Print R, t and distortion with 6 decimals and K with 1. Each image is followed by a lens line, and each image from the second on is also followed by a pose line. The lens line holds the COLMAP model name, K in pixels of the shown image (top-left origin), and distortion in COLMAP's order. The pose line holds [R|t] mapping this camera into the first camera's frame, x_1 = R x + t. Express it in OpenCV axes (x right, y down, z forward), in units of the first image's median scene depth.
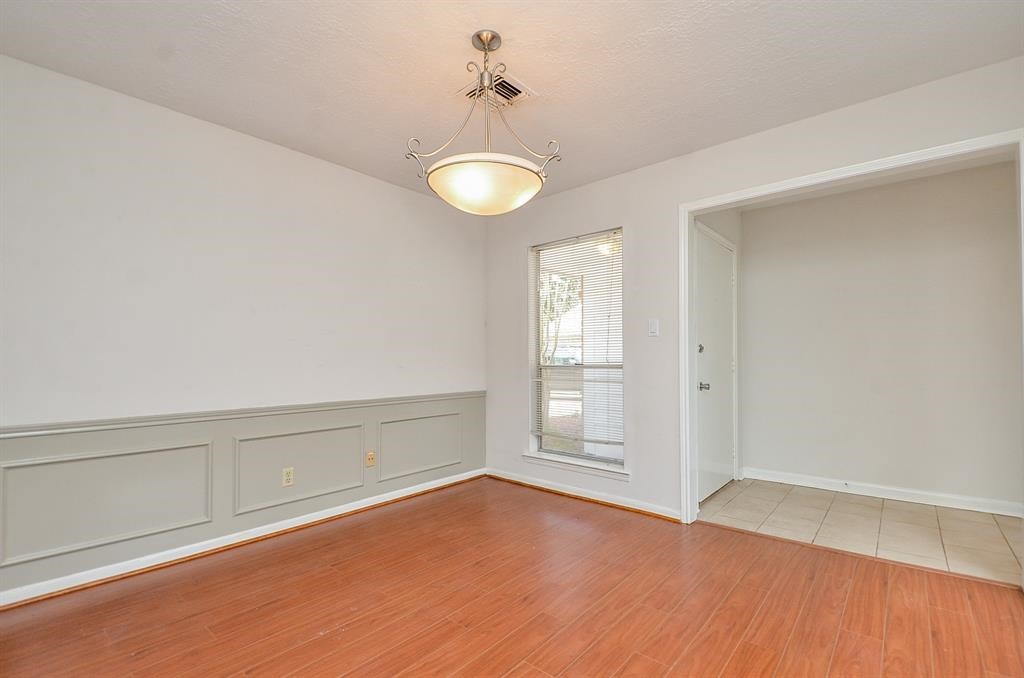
lens RADIAL K [[459.1, 0, 512.0], [0, 459.1, 369.2], [0, 0, 1]] dist [0.014826, -0.026847]
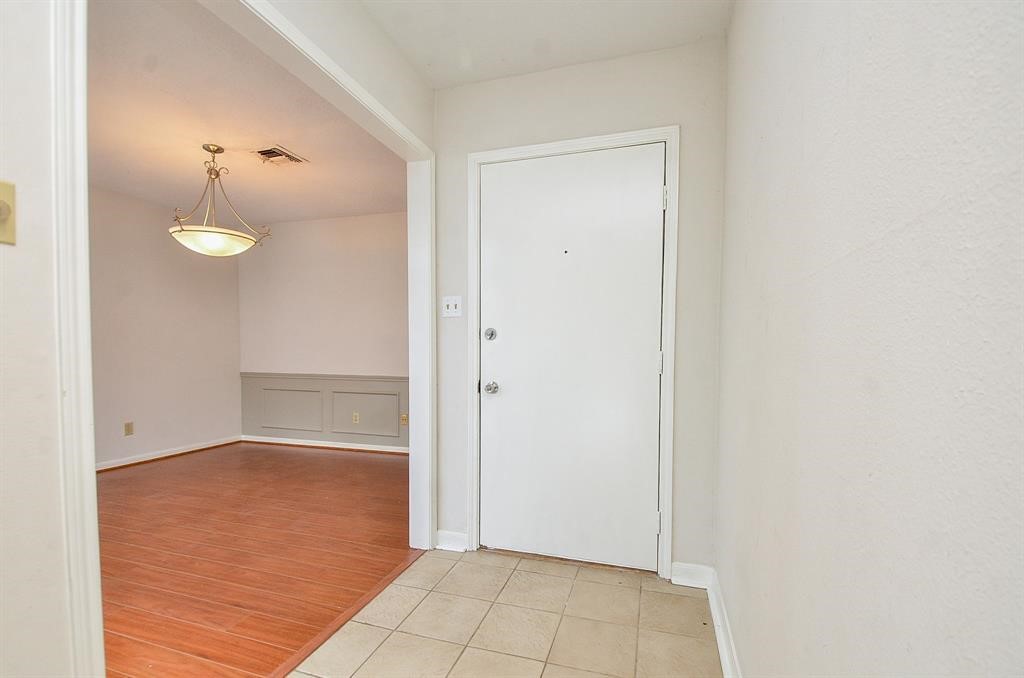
lens RADIAL K [[459.1, 0, 512.0], [0, 459.1, 369.2], [0, 0, 1]] dist [0.014826, -0.026847]
pose [[0.390443, 0.047283, -0.919412, 1.244425], [-0.021804, 0.998875, 0.042110, -0.022989], [0.920369, 0.003605, 0.391035, 0.875099]]
